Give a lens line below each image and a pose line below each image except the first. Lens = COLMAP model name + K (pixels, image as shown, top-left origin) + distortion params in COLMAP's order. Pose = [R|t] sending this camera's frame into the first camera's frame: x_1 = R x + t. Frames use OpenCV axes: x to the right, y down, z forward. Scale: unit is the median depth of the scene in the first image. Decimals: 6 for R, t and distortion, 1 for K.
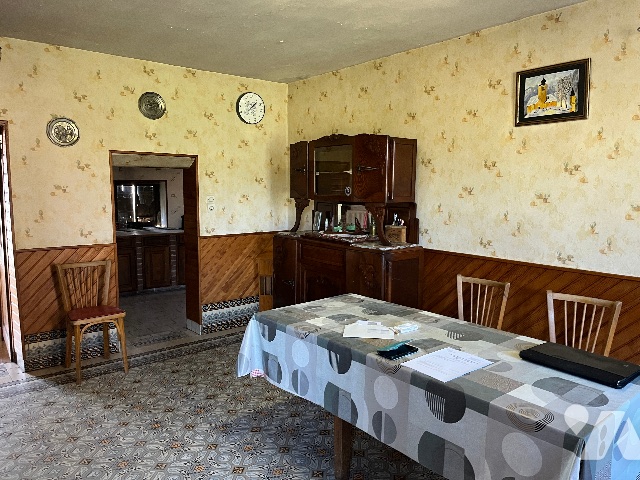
lens RADIAL K [[481.1, 0, 324.5], [0, 481.1, 237.5], [0, 0, 1]] dist [0.057721, -0.082279]
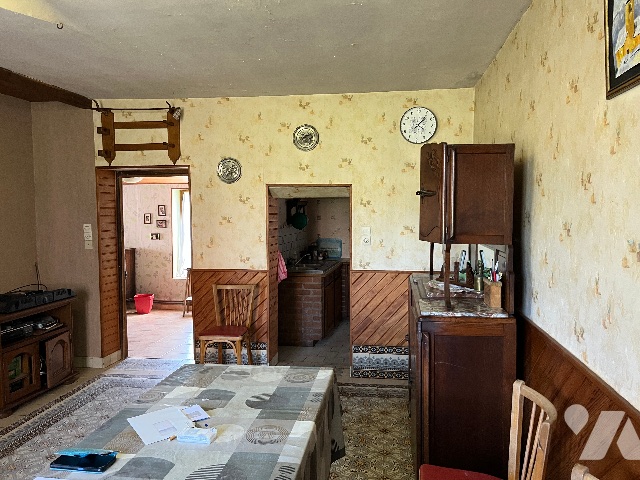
lens RADIAL K [[481.1, 0, 320.6], [0, 481.1, 238.5], [0, 0, 1]] dist [0.057721, -0.082279]
pose [[0.674246, 0.036157, -0.737622, 0.490518], [-0.073097, 0.997164, -0.017938, -0.054205], [0.734881, 0.066012, 0.674976, 0.417022]]
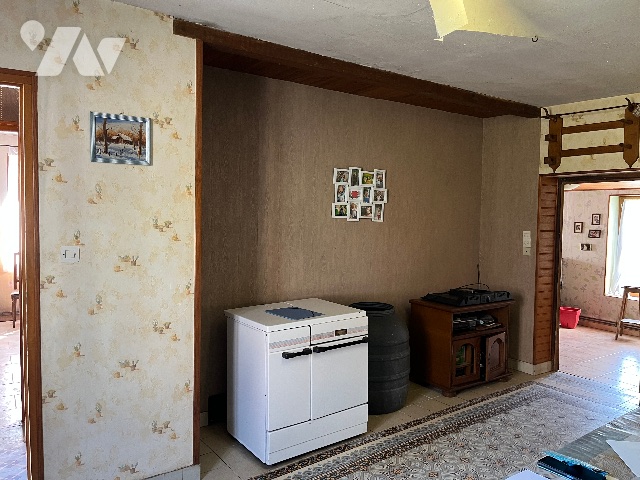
lens RADIAL K [[481.1, 0, 319.6], [0, 481.1, 239.9], [0, 0, 1]] dist [0.057721, -0.082279]
pose [[-0.074946, 0.044867, -0.996178, 0.482559], [-0.125202, 0.990658, 0.054038, -0.050597], [0.989296, 0.128774, -0.068628, 0.392942]]
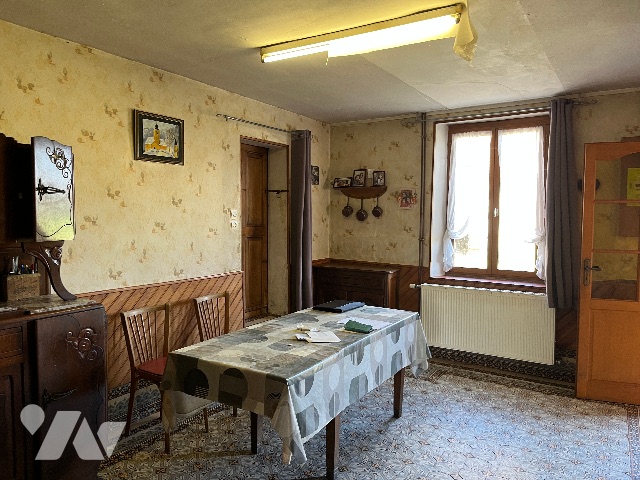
lens RADIAL K [[481.1, 0, 321.5], [0, 481.1, 241.3], [0, 0, 1]] dist [0.057721, -0.082279]
pose [[-0.323803, -0.064061, 0.943953, -0.664779], [0.087795, 0.991366, 0.097395, -0.105299], [-0.942042, 0.114411, -0.315383, 0.856454]]
